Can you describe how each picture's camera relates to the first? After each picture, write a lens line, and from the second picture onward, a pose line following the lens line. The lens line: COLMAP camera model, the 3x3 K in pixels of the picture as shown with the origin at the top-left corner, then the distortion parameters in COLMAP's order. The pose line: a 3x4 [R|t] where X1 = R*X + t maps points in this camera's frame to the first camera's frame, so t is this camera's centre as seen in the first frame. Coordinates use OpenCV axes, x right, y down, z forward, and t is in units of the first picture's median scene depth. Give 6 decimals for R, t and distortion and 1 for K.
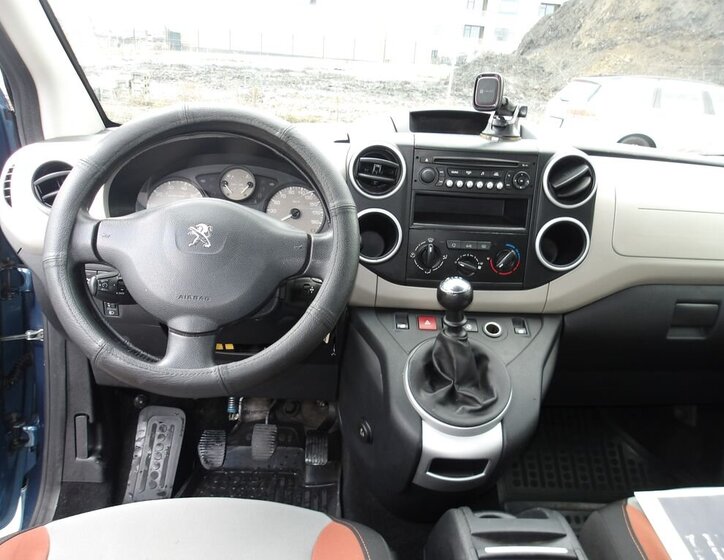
lens RADIAL K [[604.3, 0, 362.0], [0, 604.3, 280.0], [0, 0, 1]] dist [-0.004455, 0.007113]
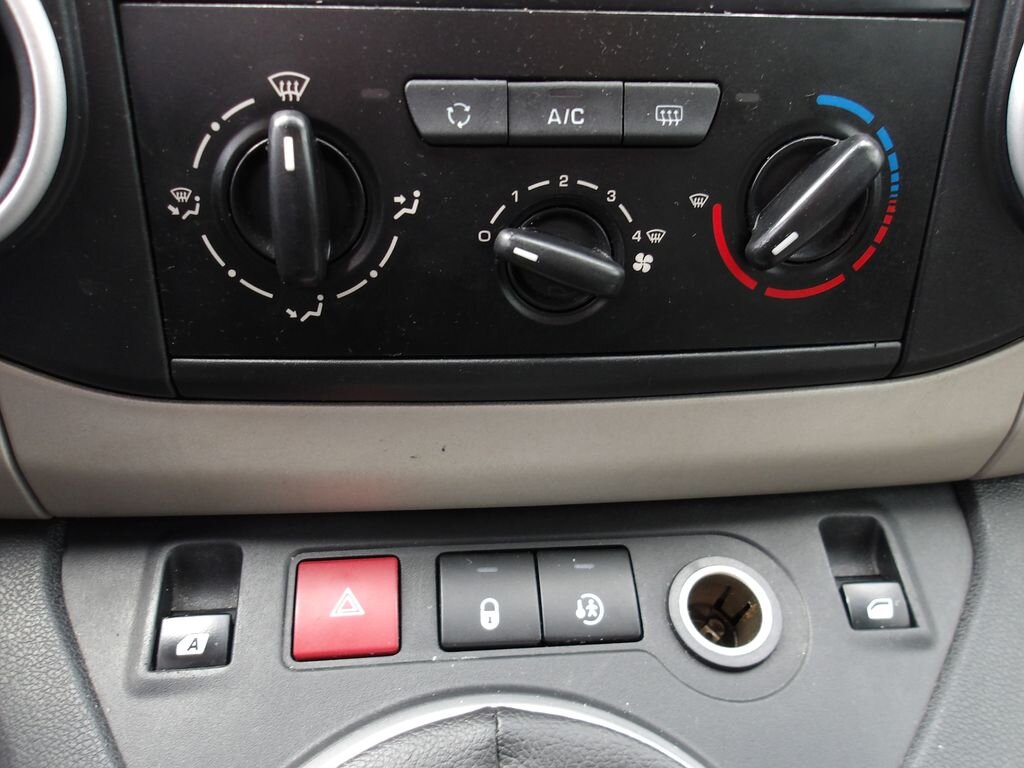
lens RADIAL K [[818.5, 0, 512.0], [0, 818.5, 384.0], [0, 0, 1]] dist [0.010537, -0.001642]
pose [[0.998358, -0.053709, 0.019919, 0.156370], [0.048792, 0.979485, 0.195523, -0.032905], [-0.030012, -0.194230, 0.980497, 0.795248]]
